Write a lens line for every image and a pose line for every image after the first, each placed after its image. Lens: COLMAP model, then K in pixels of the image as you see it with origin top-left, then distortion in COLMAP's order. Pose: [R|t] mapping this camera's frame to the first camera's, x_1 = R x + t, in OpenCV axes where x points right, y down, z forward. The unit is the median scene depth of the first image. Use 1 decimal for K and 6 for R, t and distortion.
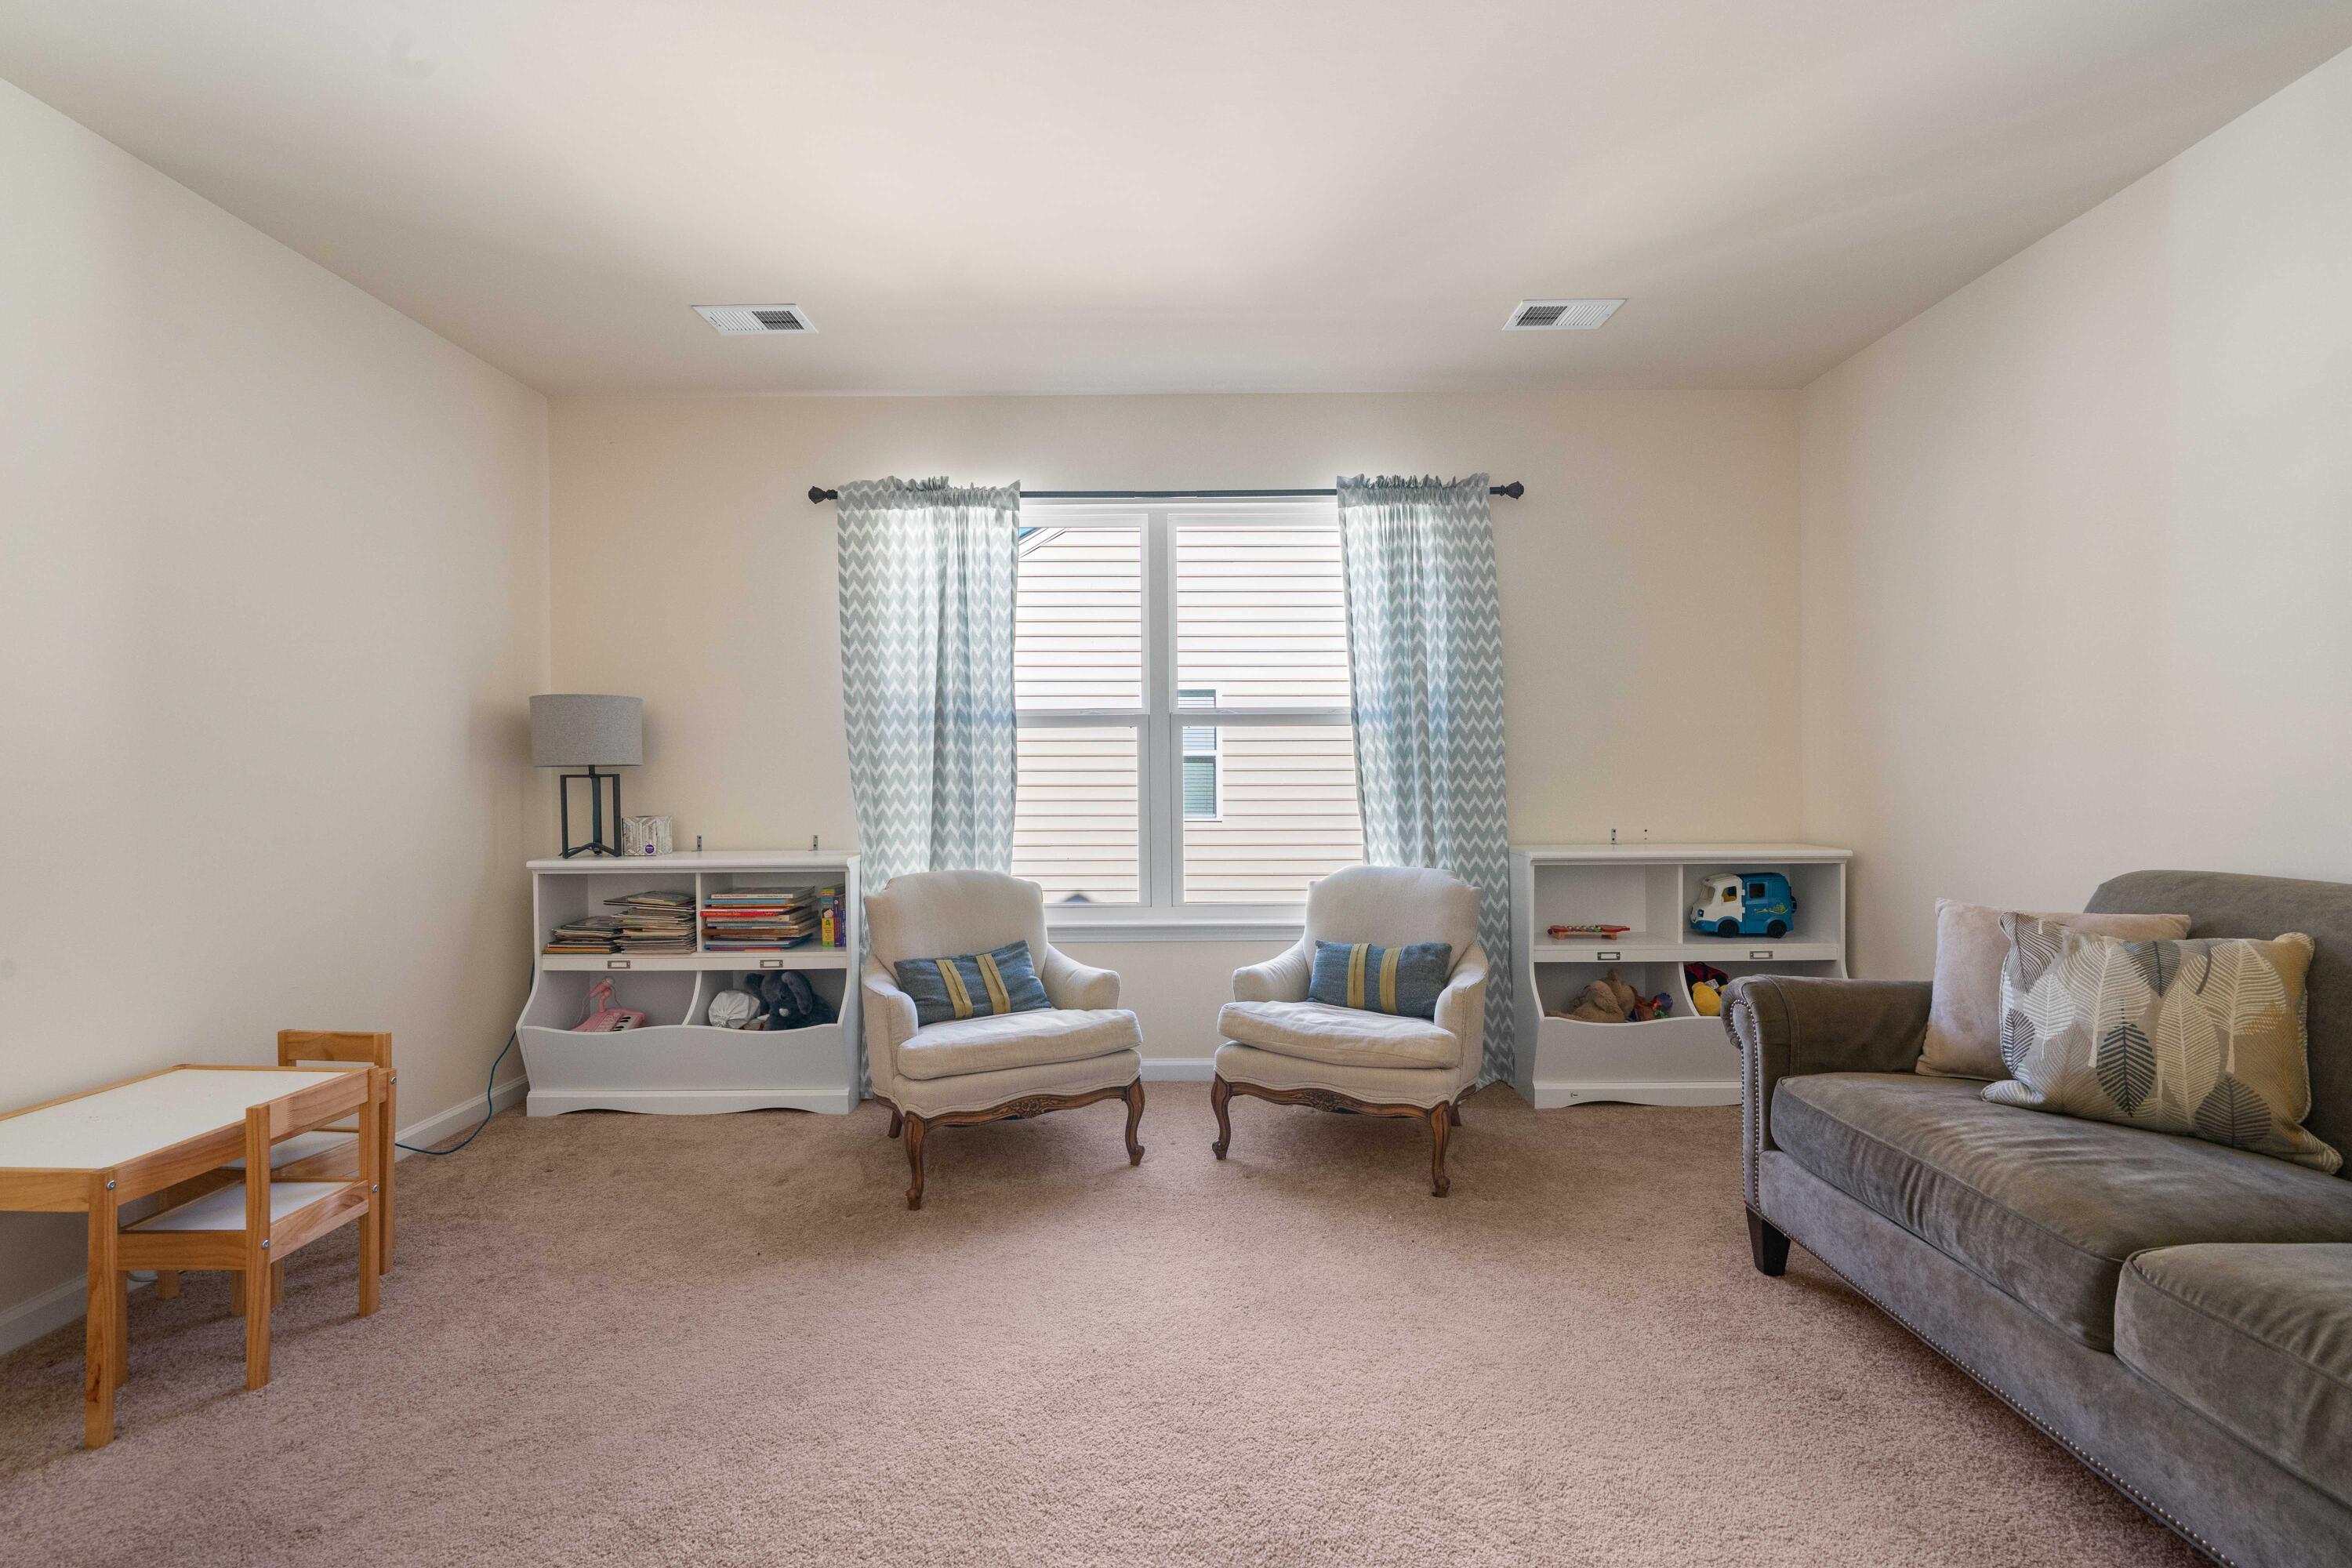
lens RADIAL K [[1057.9, 0, 1177.6], [0, 1057.9, 796.9], [0, 0, 1]] dist [-0.000824, 0.000936]
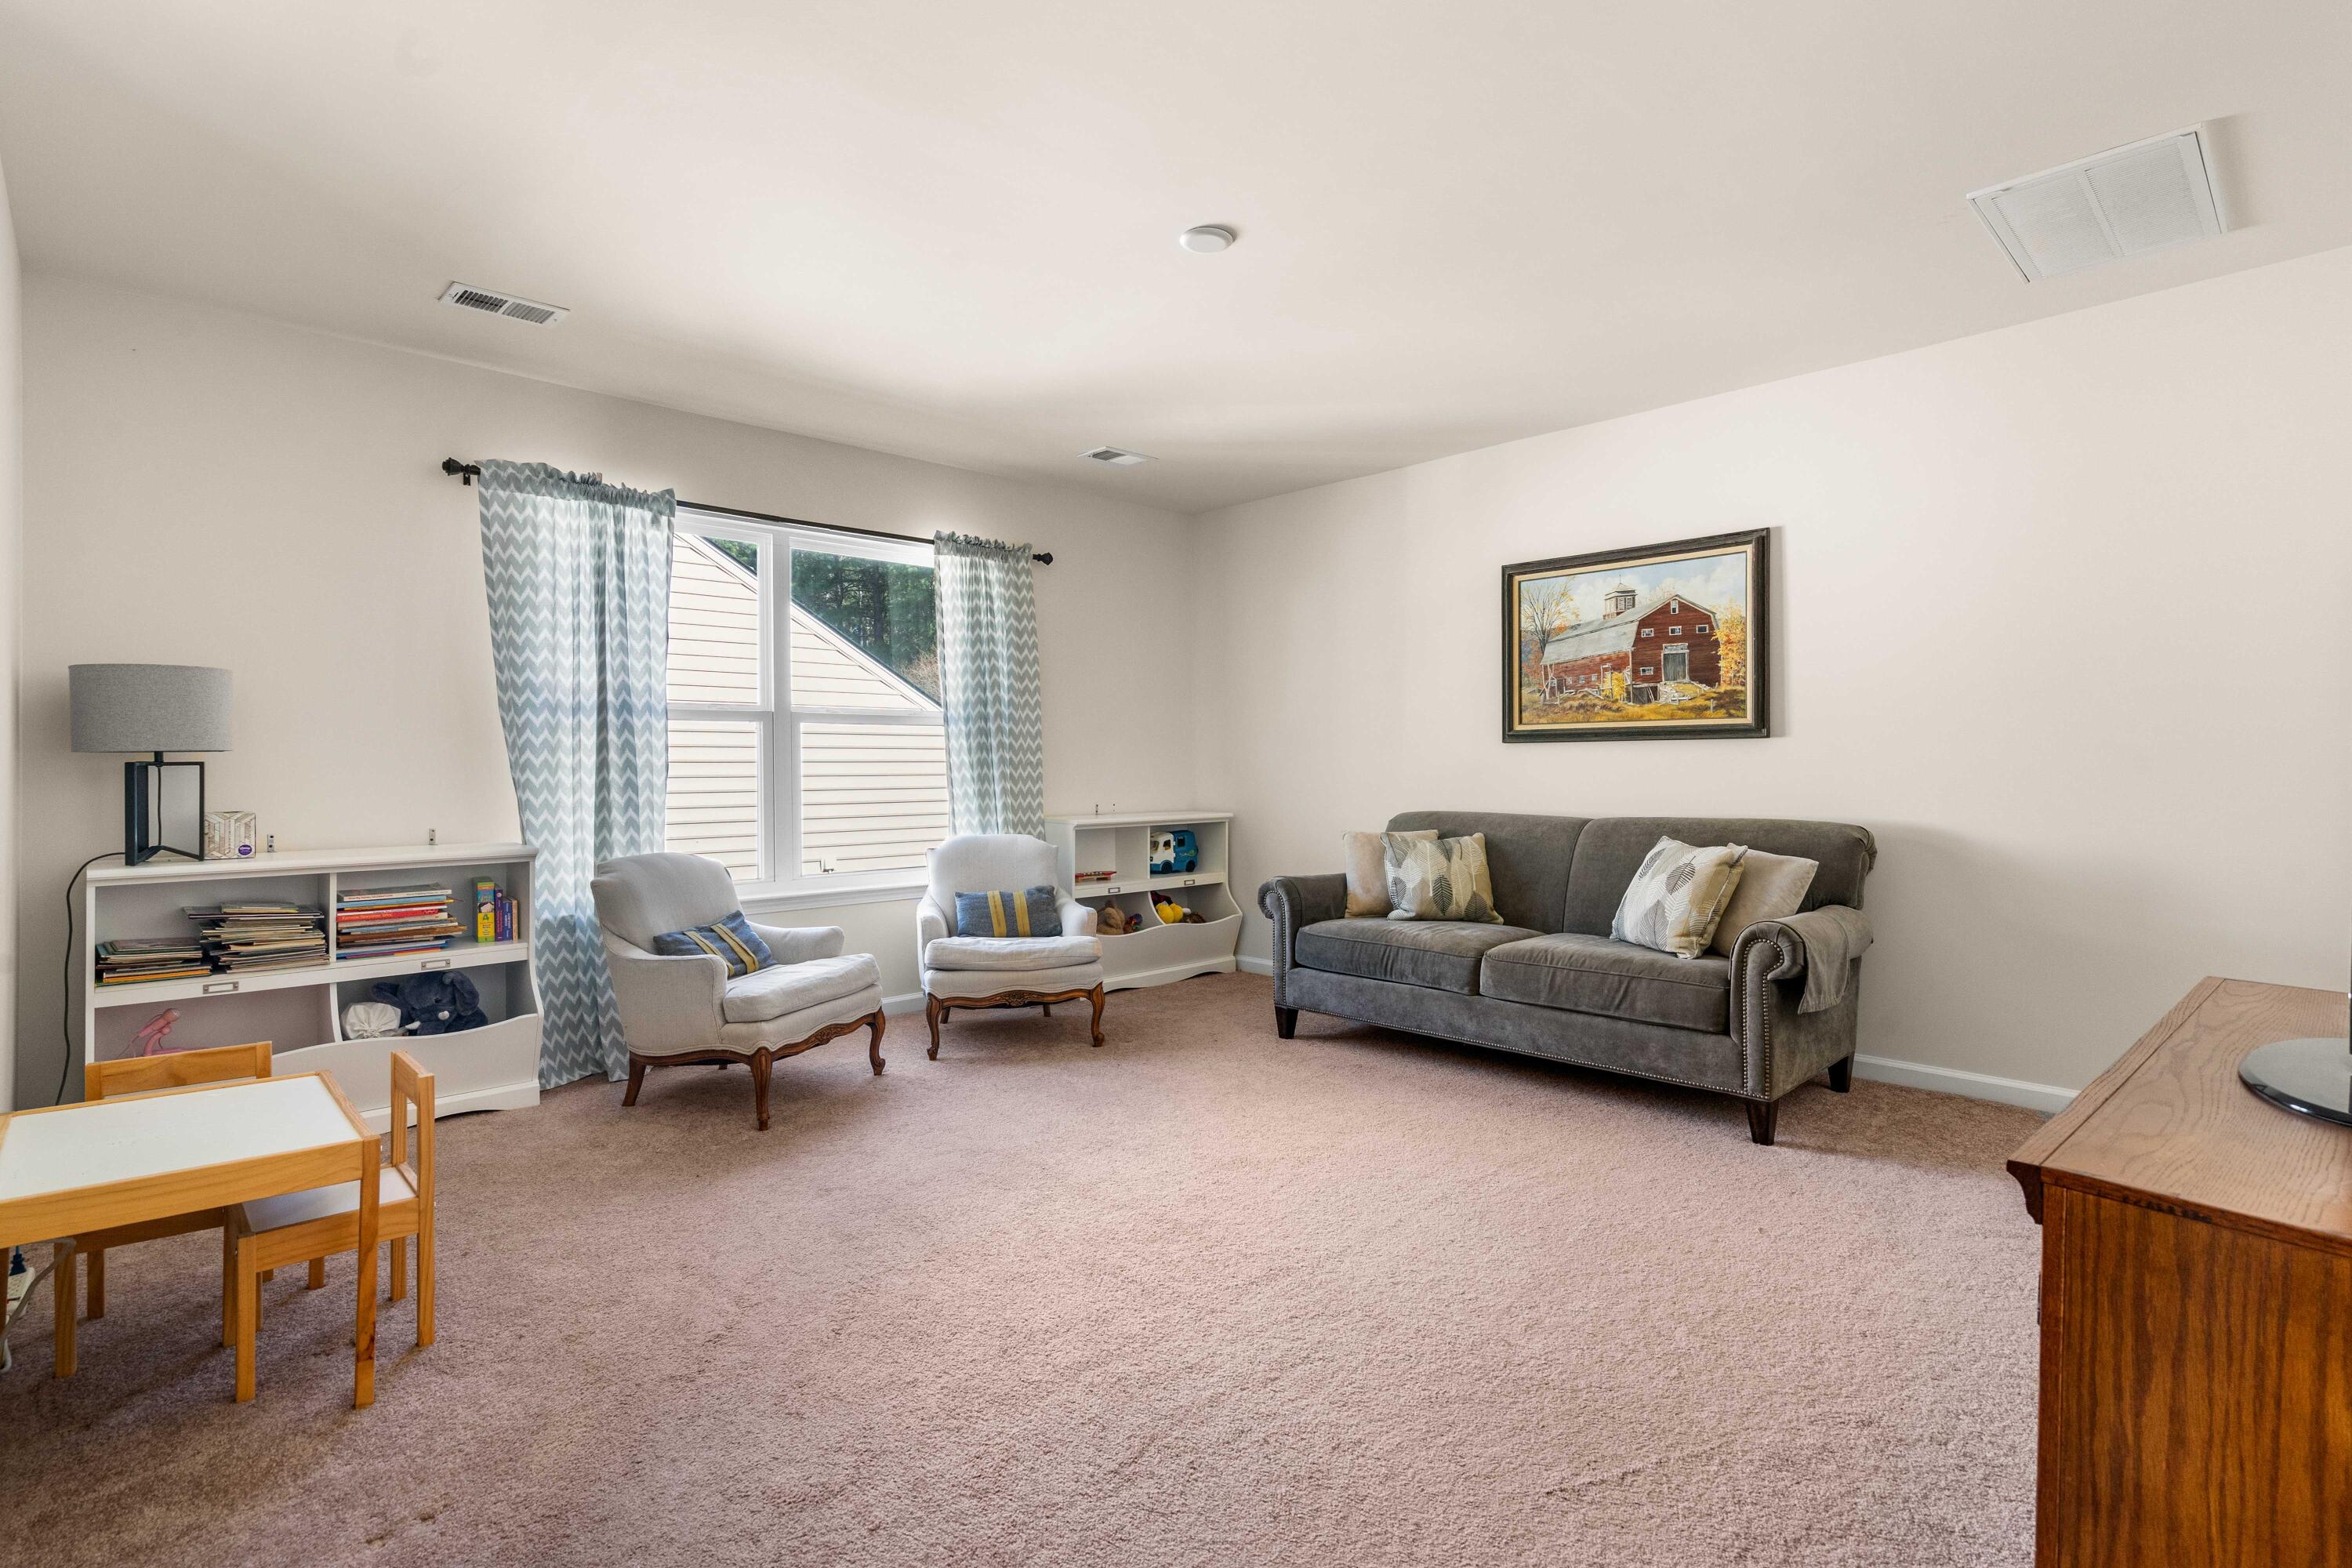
lens RADIAL K [[1130.1, 0, 1176.0], [0, 1130.1, 784.0], [0, 0, 1]] dist [0.002139, 0.000498]
pose [[0.722241, -0.008396, 0.691590, -0.592956], [0.013460, 0.999908, -0.001917, 0.008143], [-0.691510, 0.010693, 0.722287, -0.178369]]
